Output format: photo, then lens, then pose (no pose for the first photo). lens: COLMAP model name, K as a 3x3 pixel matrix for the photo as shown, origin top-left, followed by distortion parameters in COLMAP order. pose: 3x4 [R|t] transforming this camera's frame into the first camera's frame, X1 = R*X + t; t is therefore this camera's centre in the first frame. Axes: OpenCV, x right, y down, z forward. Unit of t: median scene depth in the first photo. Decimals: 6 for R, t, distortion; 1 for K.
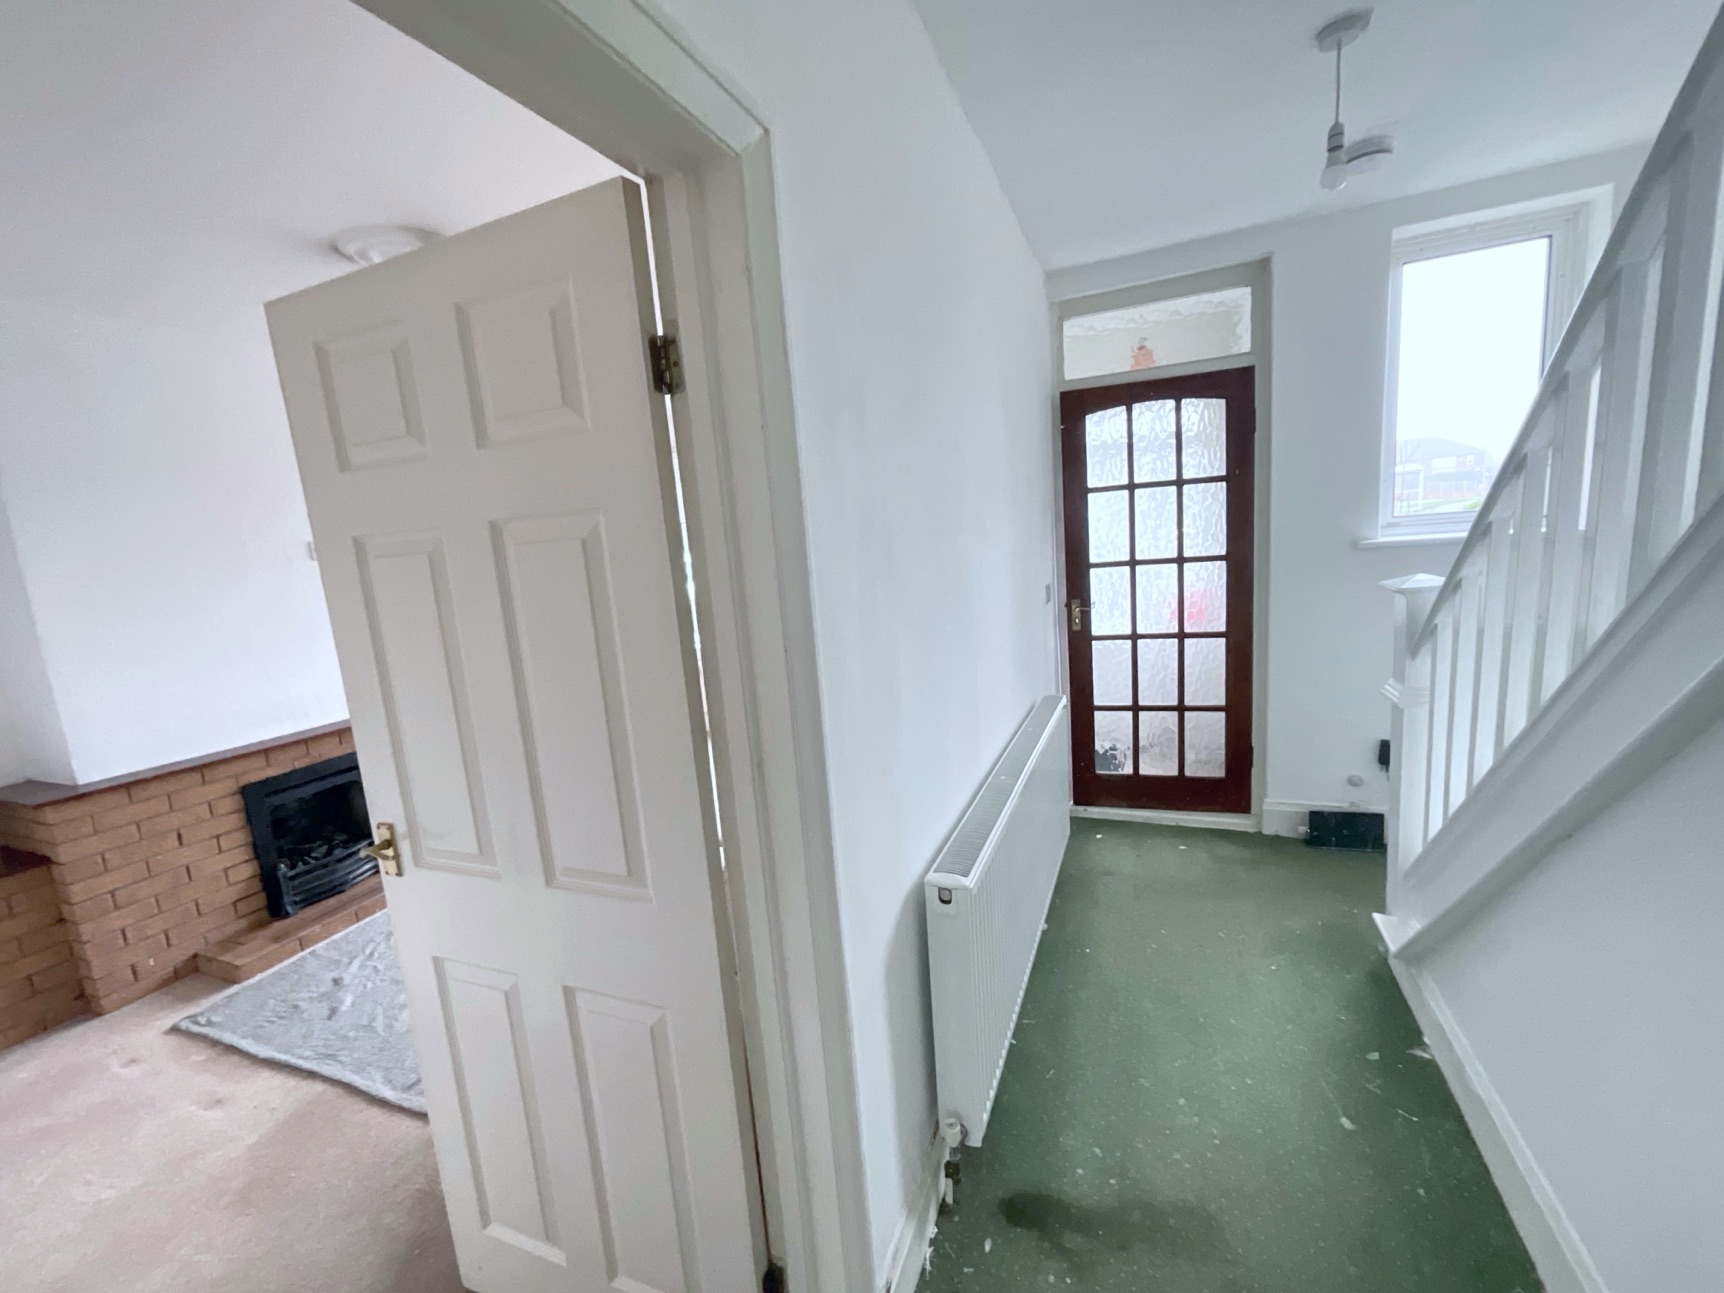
lens RADIAL K [[700.6, 0, 868.3], [0, 700.6, 642.1], [0, 0, 1]] dist [0.008604, -0.005519]
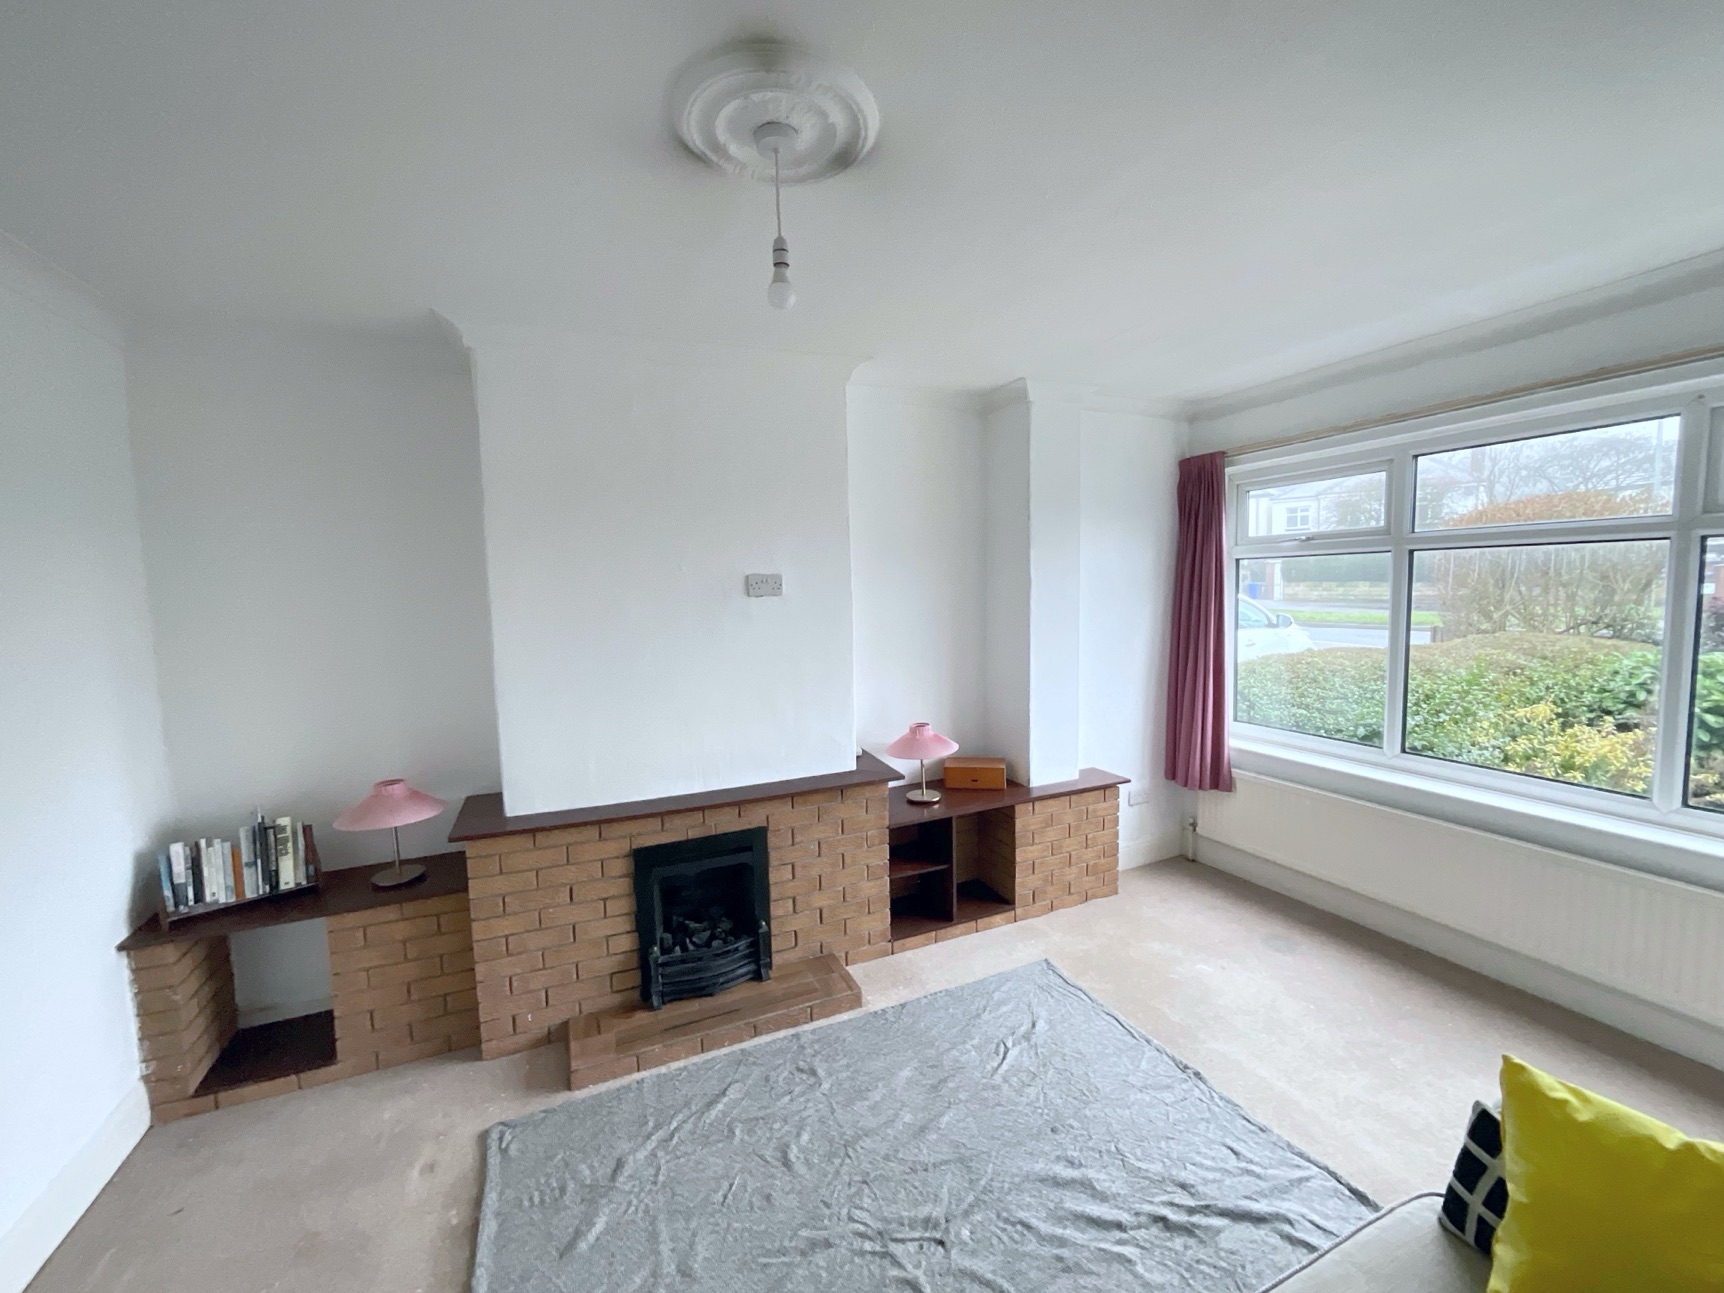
lens RADIAL K [[701.1, 0, 861.5], [0, 701.1, 645.8], [0, 0, 1]] dist [-0.013528, 0.012854]
pose [[0.723549, 0.124755, -0.678905, -0.099112], [-0.141744, 0.989426, 0.030751, -0.099585], [0.675563, 0.073981, 0.733582, 0.449052]]
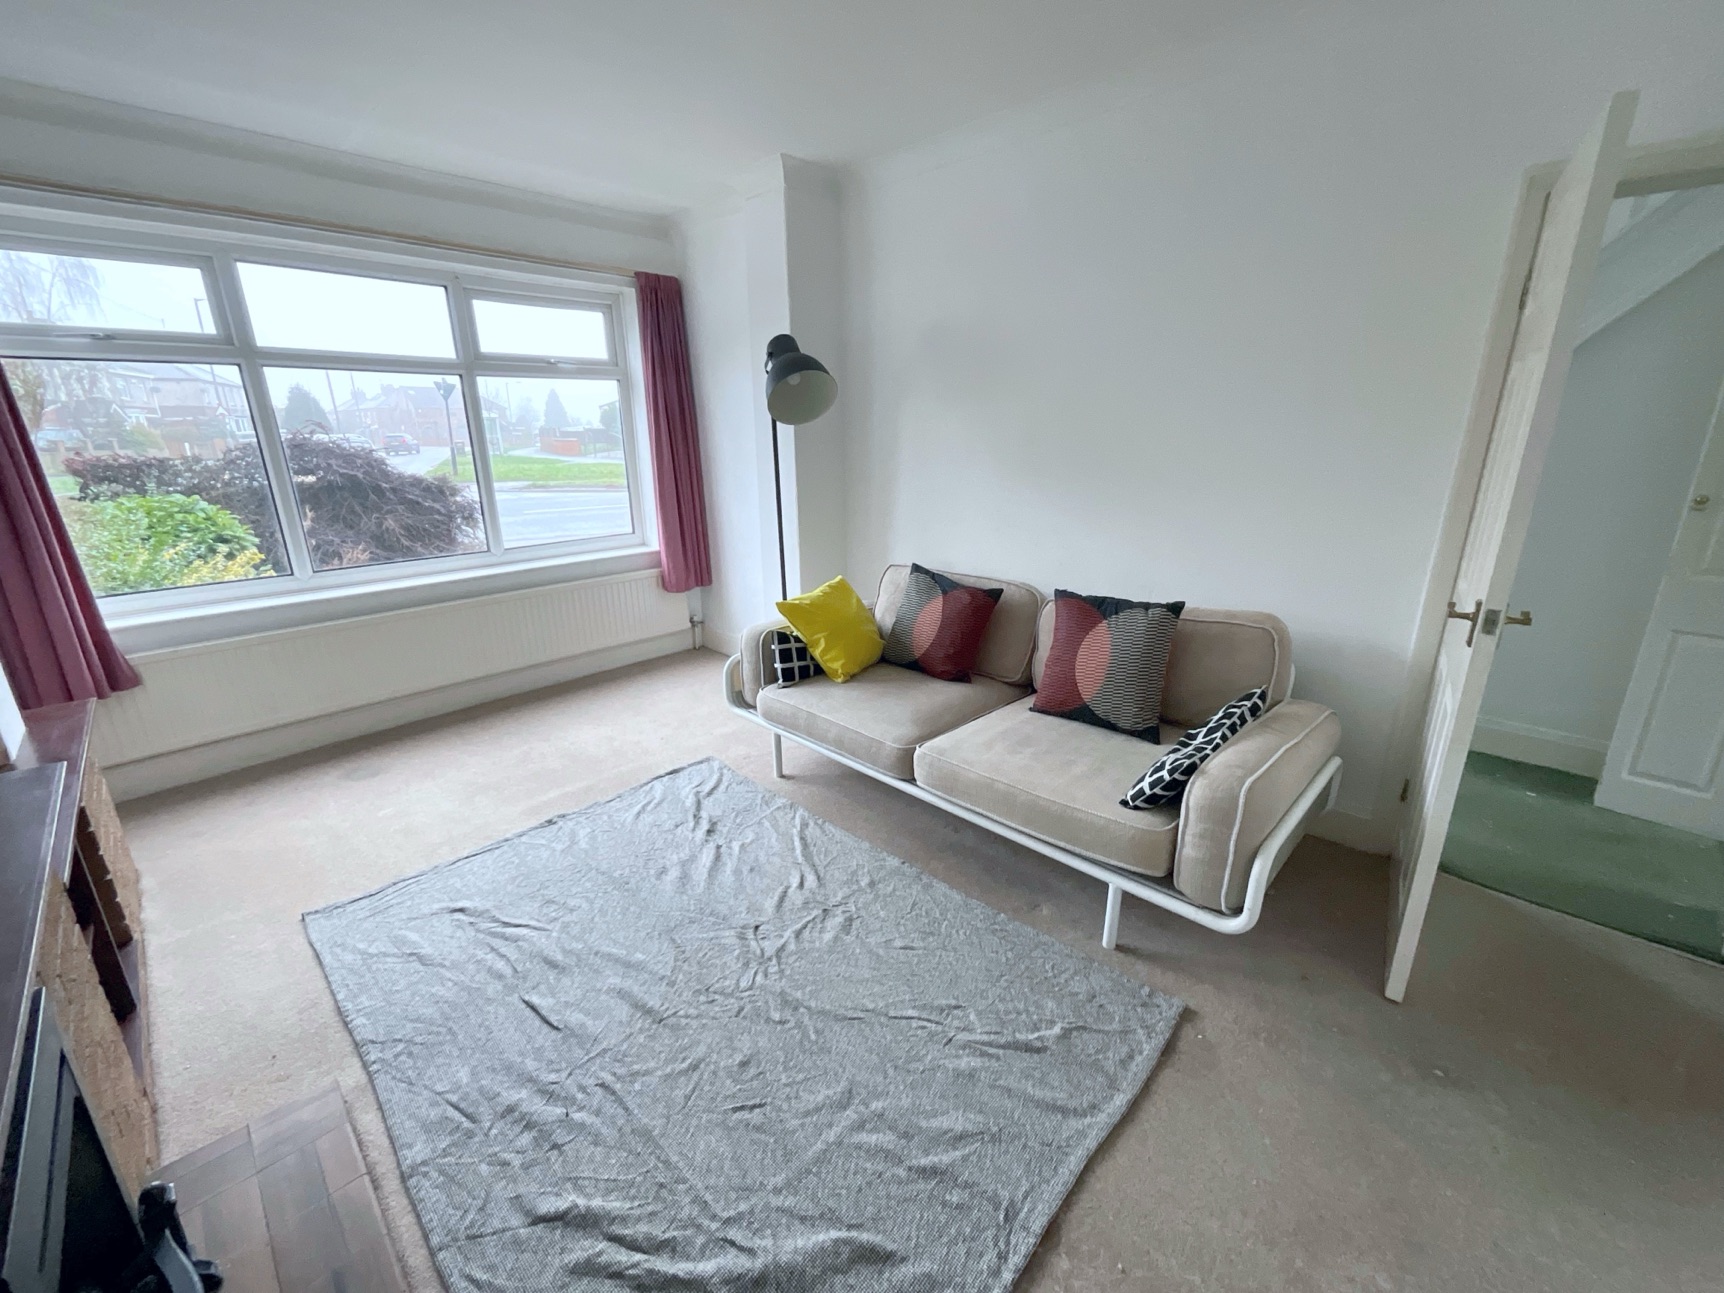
lens RADIAL K [[701.1, 0, 861.5], [0, 701.1, 645.8], [0, 0, 1]] dist [-0.013528, 0.012854]
pose [[0.367338, -0.197050, 0.908974, -0.808789], [0.127486, 0.978743, 0.160655, 0.007305], [-0.921309, 0.056866, 0.384651, 0.557022]]
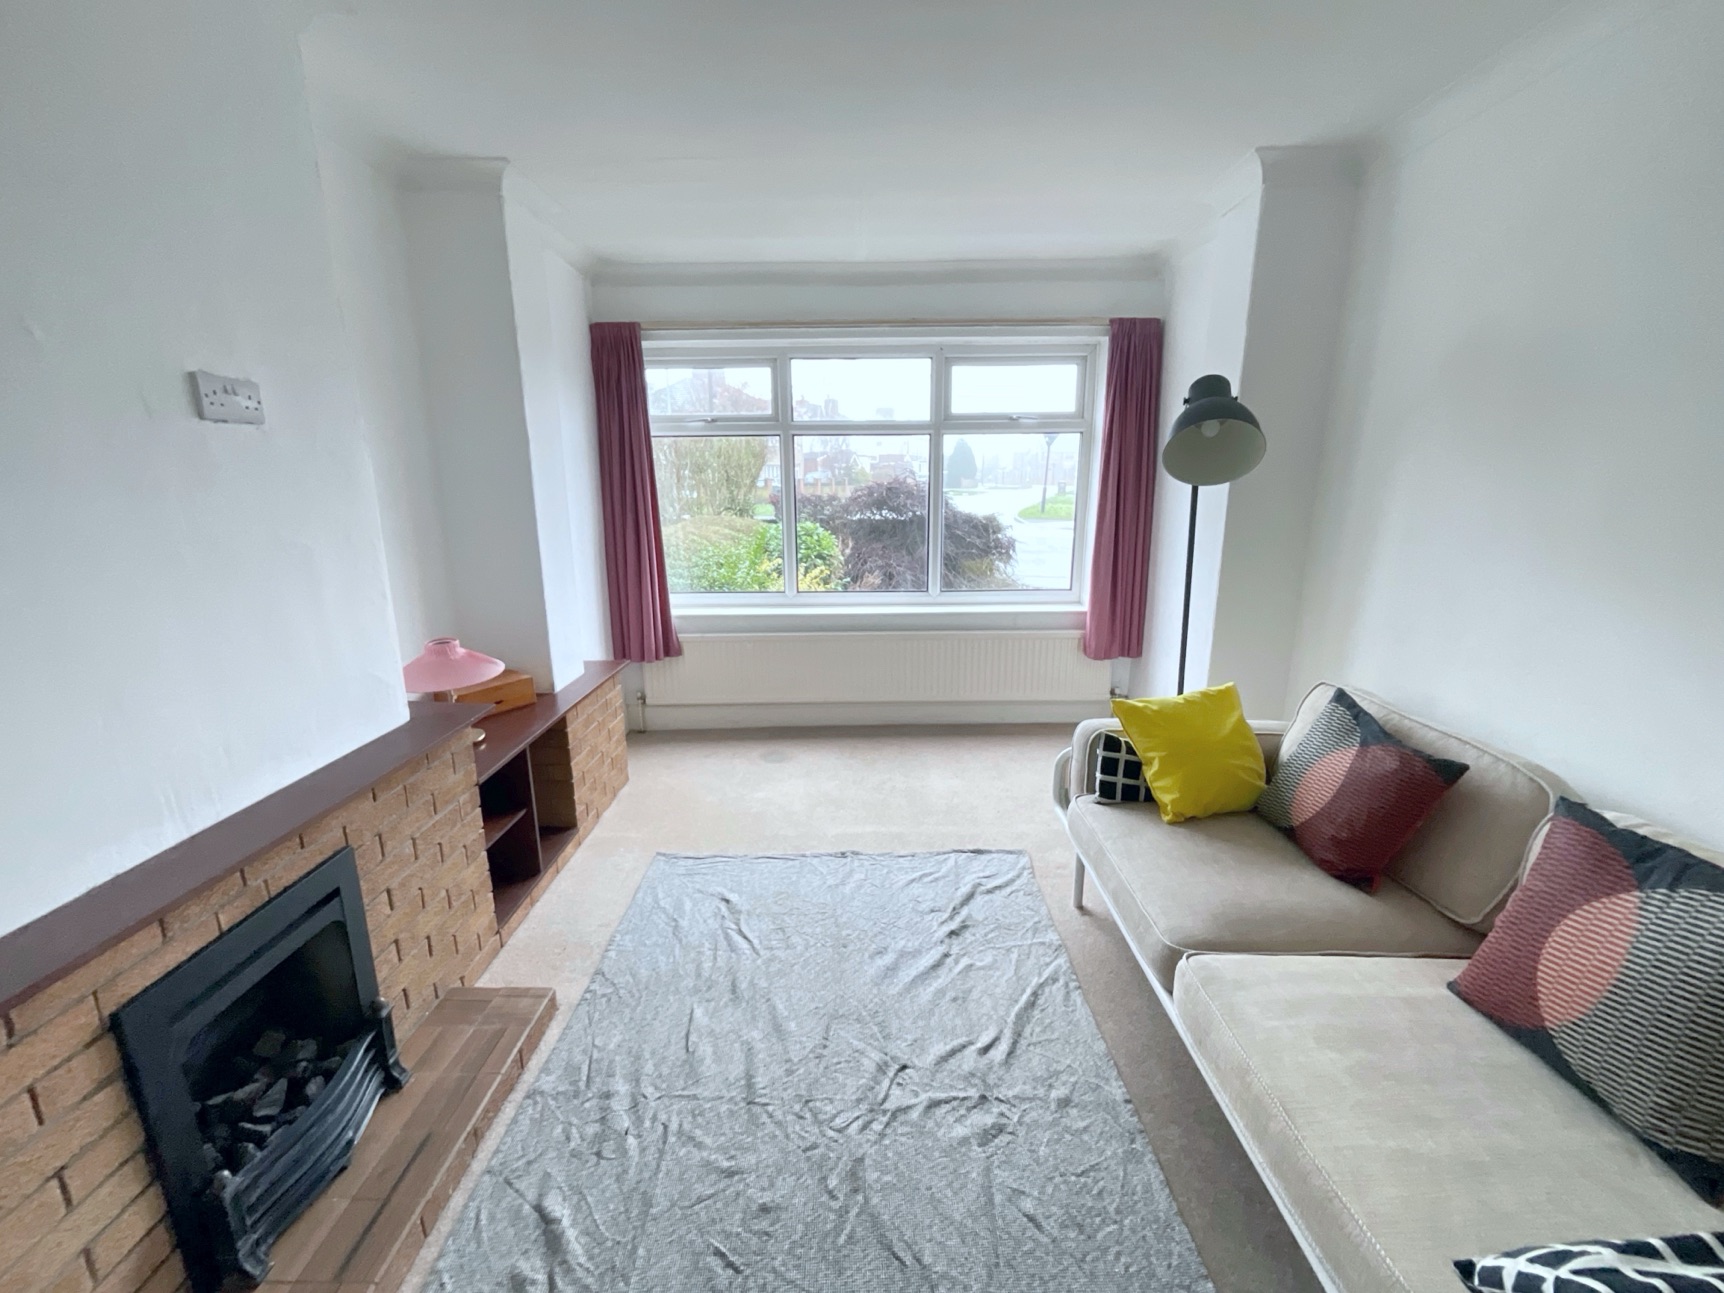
lens RADIAL K [[701.1, 0, 861.5], [0, 701.1, 645.8], [0, 0, 1]] dist [-0.013528, 0.012854]
pose [[0.919615, -0.014659, 0.392548, -0.570852], [-0.009230, 0.998221, 0.058900, -0.012982], [-0.392714, -0.057789, 0.917843, 0.439940]]
